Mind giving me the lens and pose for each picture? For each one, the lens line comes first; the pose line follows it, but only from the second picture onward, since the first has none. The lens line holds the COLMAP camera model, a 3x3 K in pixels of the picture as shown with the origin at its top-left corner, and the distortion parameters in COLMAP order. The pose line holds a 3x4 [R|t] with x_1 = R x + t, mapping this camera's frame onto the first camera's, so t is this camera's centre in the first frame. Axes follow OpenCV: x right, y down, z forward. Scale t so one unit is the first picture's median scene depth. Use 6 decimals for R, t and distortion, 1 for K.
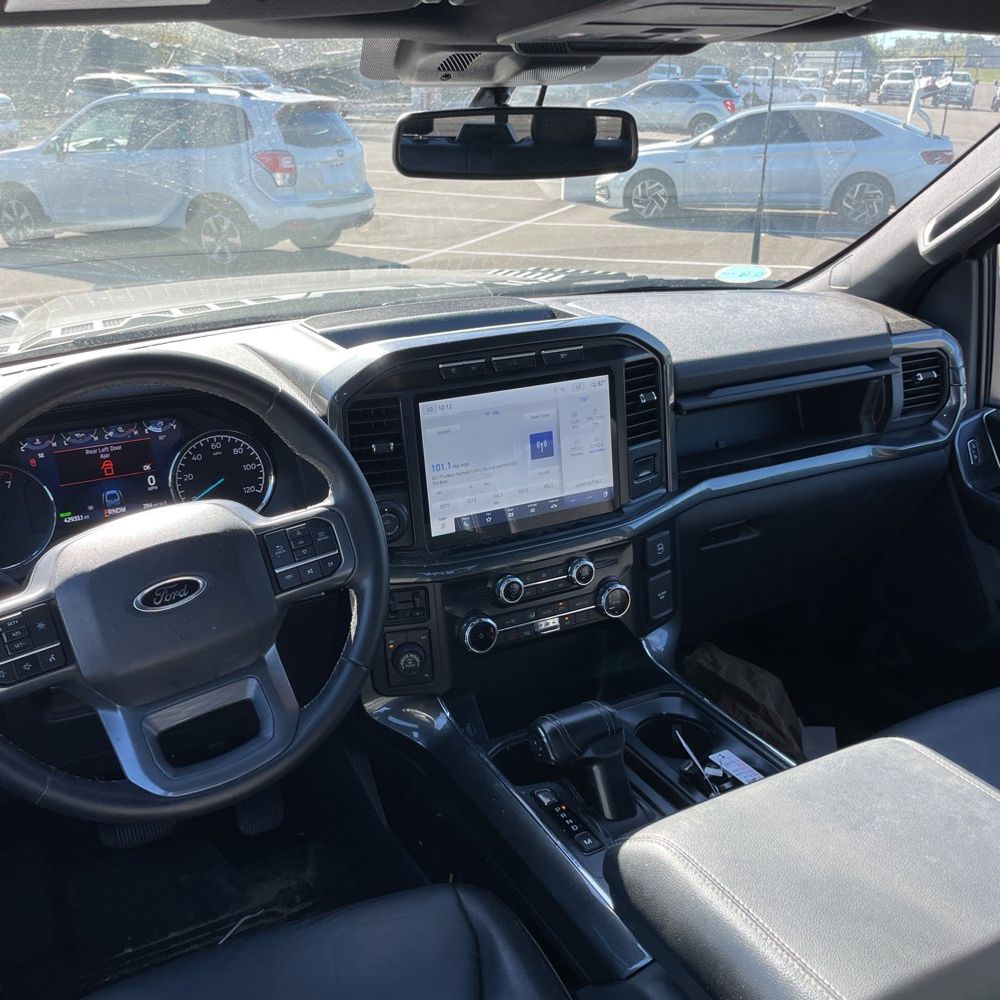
lens RADIAL K [[1025.4, 0, 500.0], [0, 1025.4, 500.0], [0, 0, 1]] dist [0.090139, -0.149736]
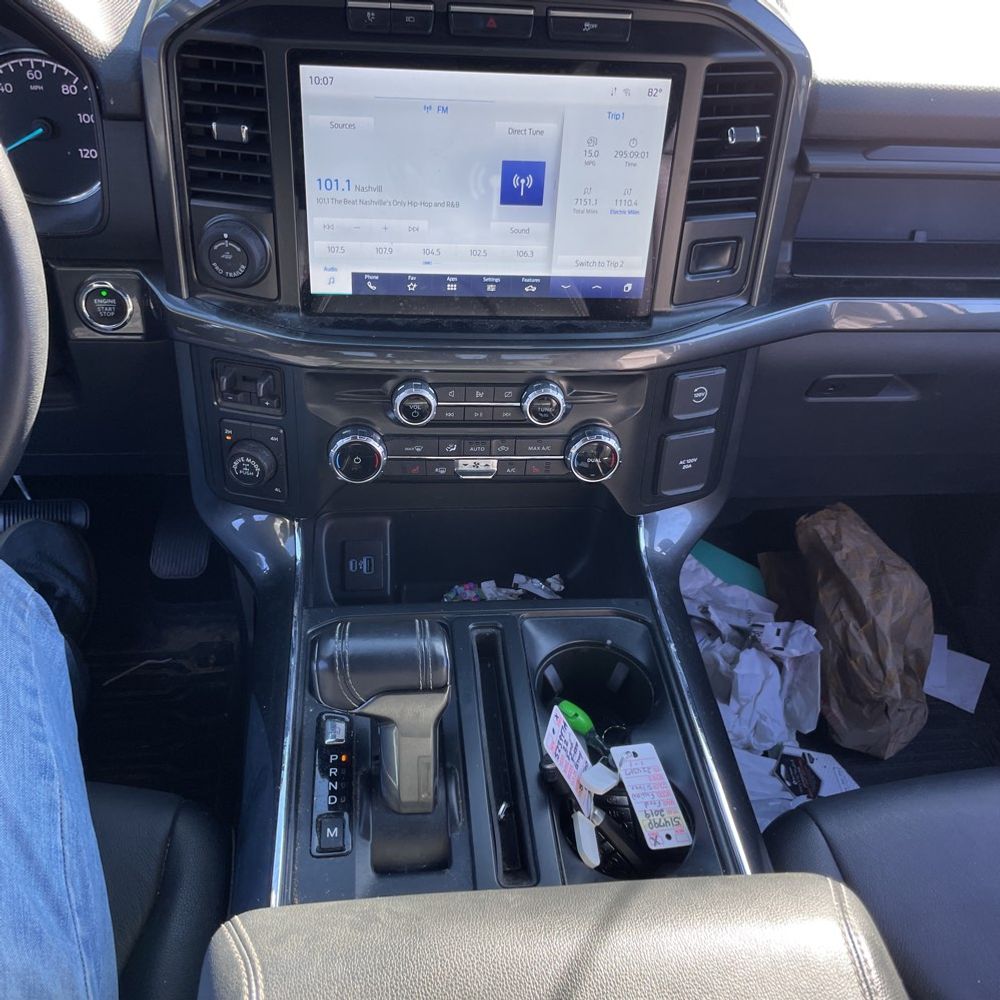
lens RADIAL K [[1025.4, 0, 500.0], [0, 1025.4, 500.0], [0, 0, 1]] dist [0.090139, -0.149736]
pose [[0.924905, 0.294435, -0.240541, 0.226829], [-0.206955, 0.920614, 0.331117, -0.079901], [0.318937, -0.256471, 0.912415, 0.402613]]
